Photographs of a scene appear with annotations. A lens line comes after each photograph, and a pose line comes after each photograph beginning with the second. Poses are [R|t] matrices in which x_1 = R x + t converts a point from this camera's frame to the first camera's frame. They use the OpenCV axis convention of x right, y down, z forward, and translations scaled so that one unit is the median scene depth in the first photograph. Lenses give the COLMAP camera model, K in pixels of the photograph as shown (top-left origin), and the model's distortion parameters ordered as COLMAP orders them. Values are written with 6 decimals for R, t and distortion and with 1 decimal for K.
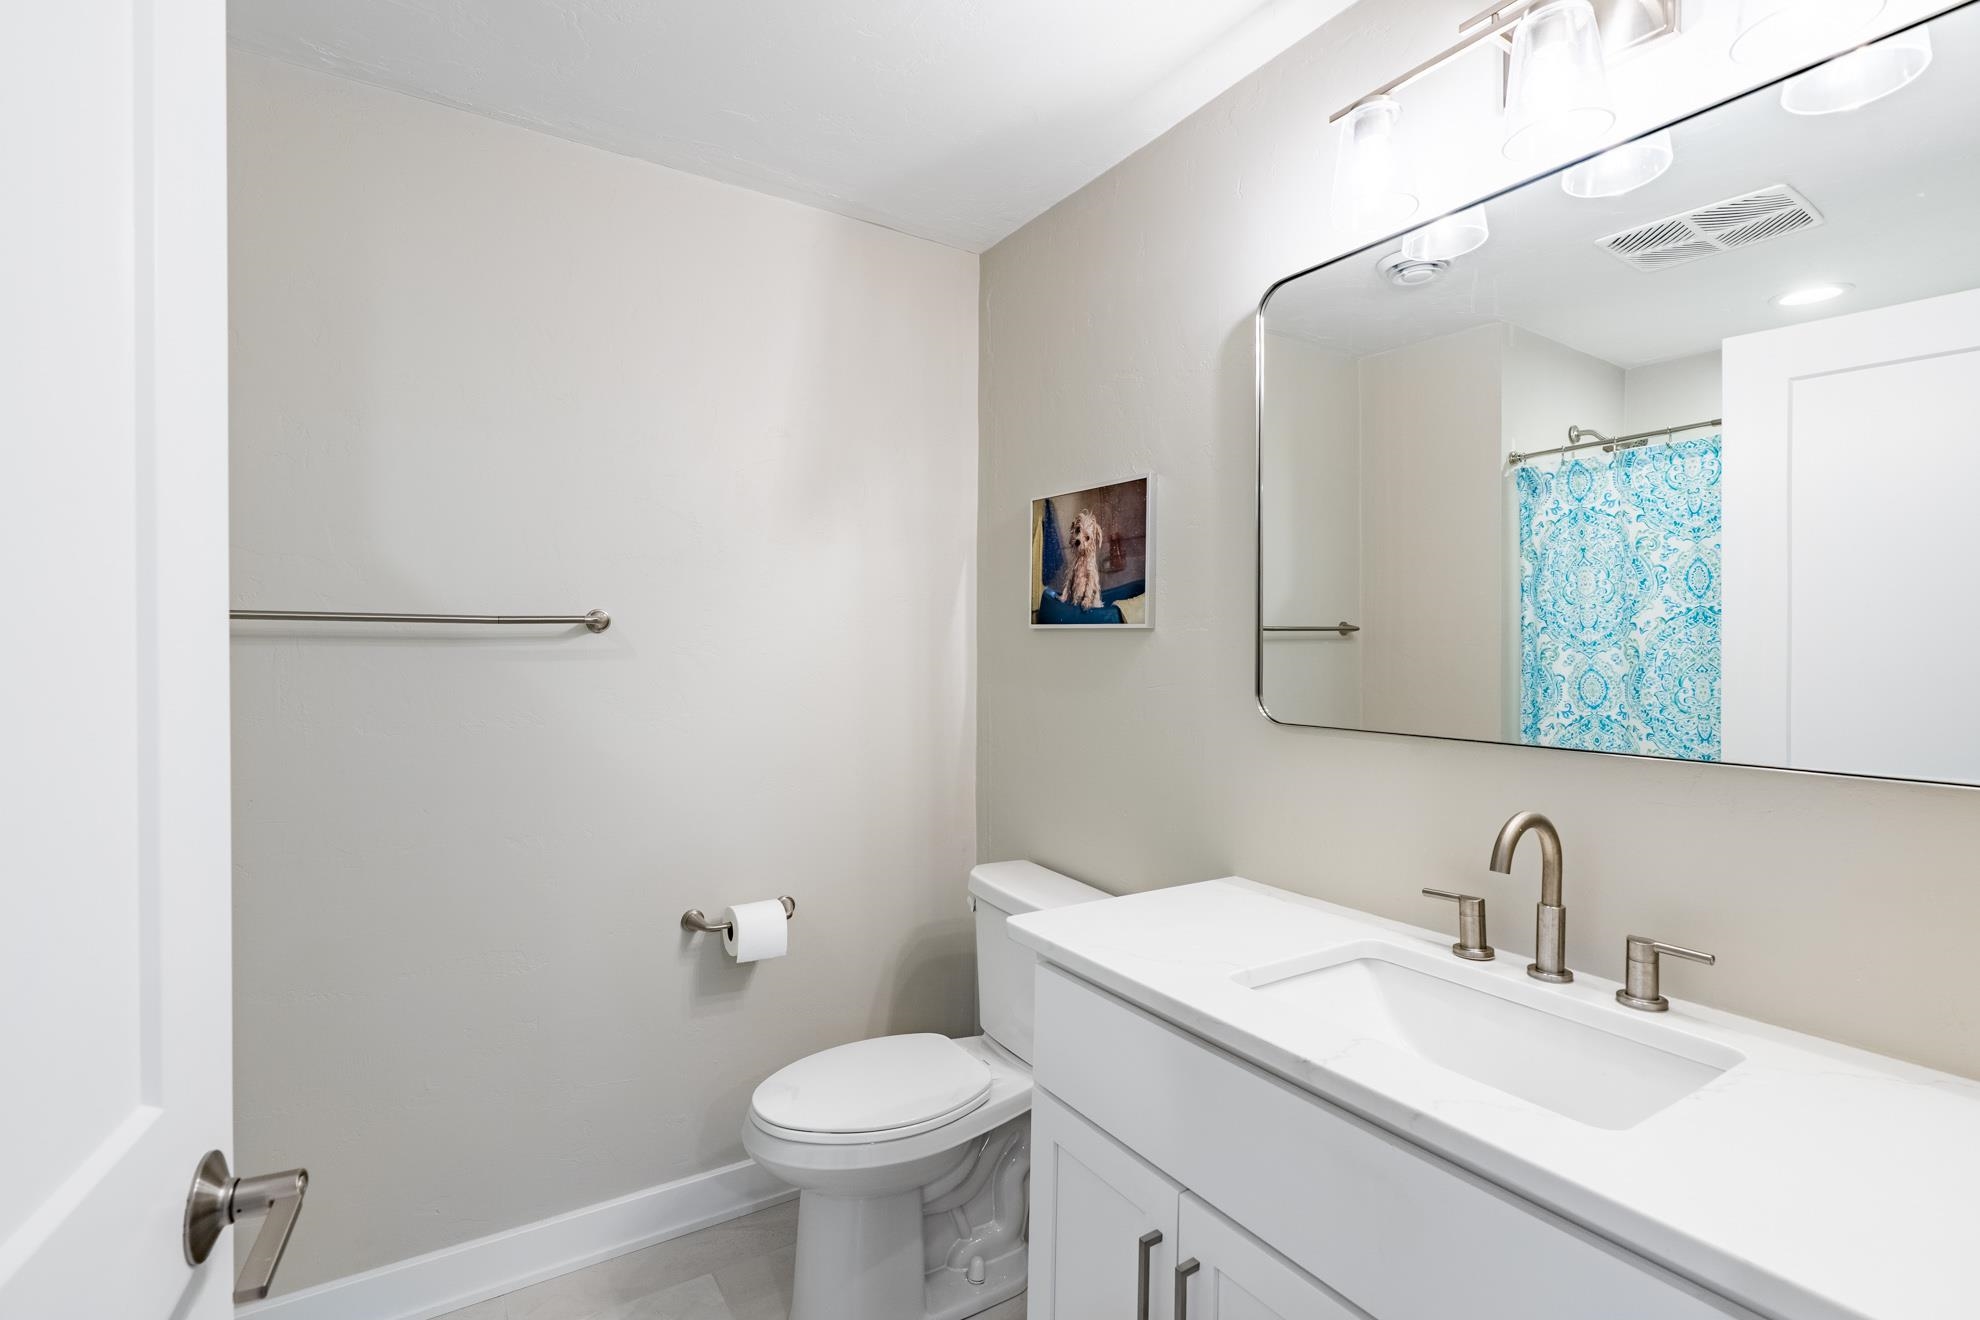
lens RADIAL K [[925.0, 0, 988.8], [0, 925.0, 660.9], [0, 0, 1]] dist [-0.012286, 0.002467]
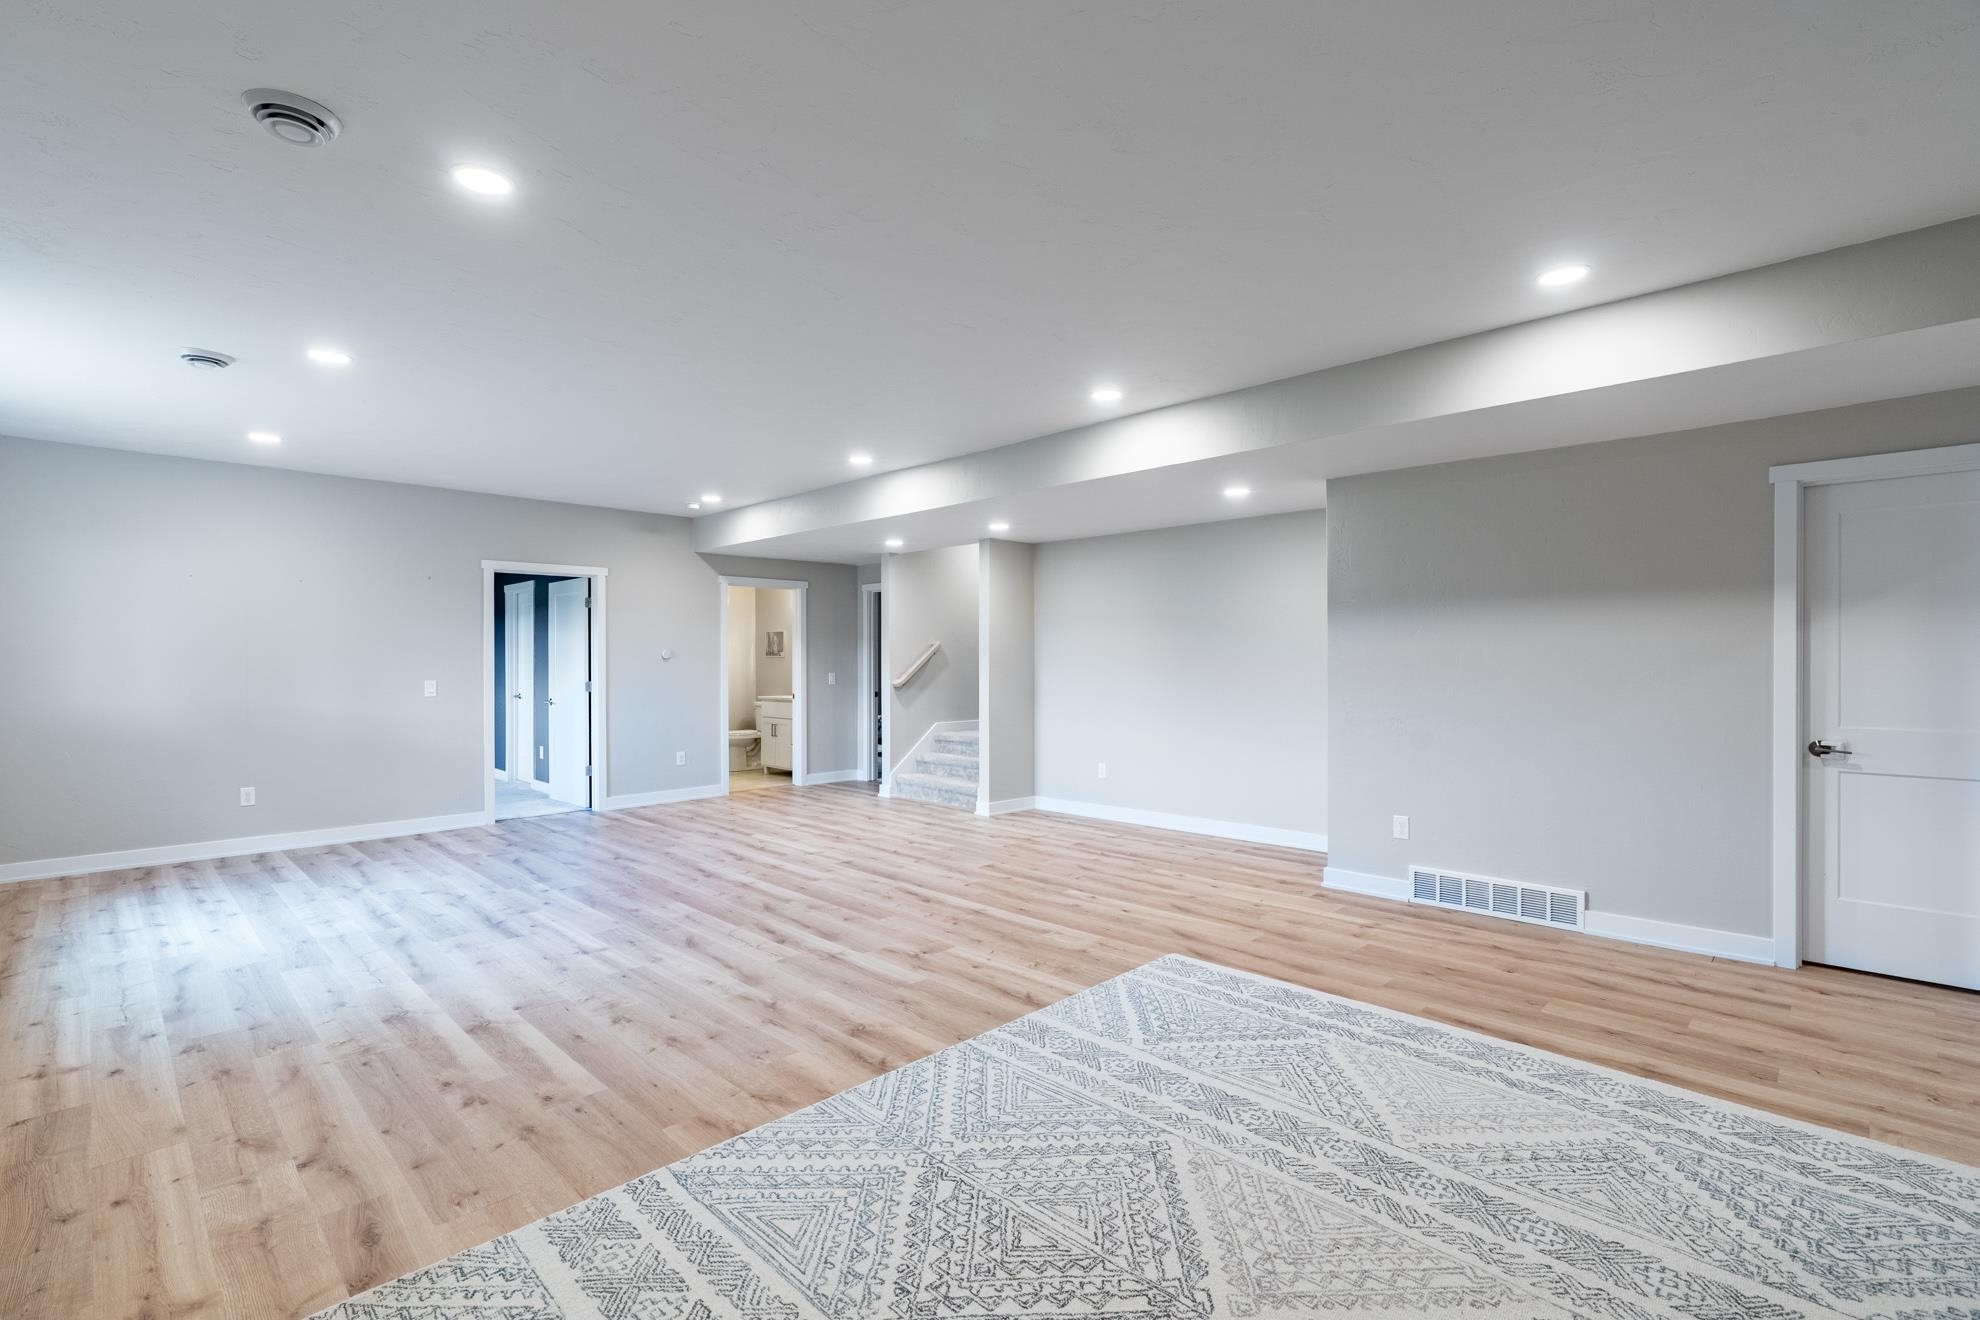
lens RADIAL K [[925.0, 0, 987.0], [0, 925.0, 662.7], [0, 0, 1]] dist [-0.012286, 0.002467]
pose [[0.978303, -0.017037, 0.206477, 0.200933], [0.016448, 0.999854, 0.004570, -0.002743], [-0.206525, -0.001075, 0.978441, -4.606692]]
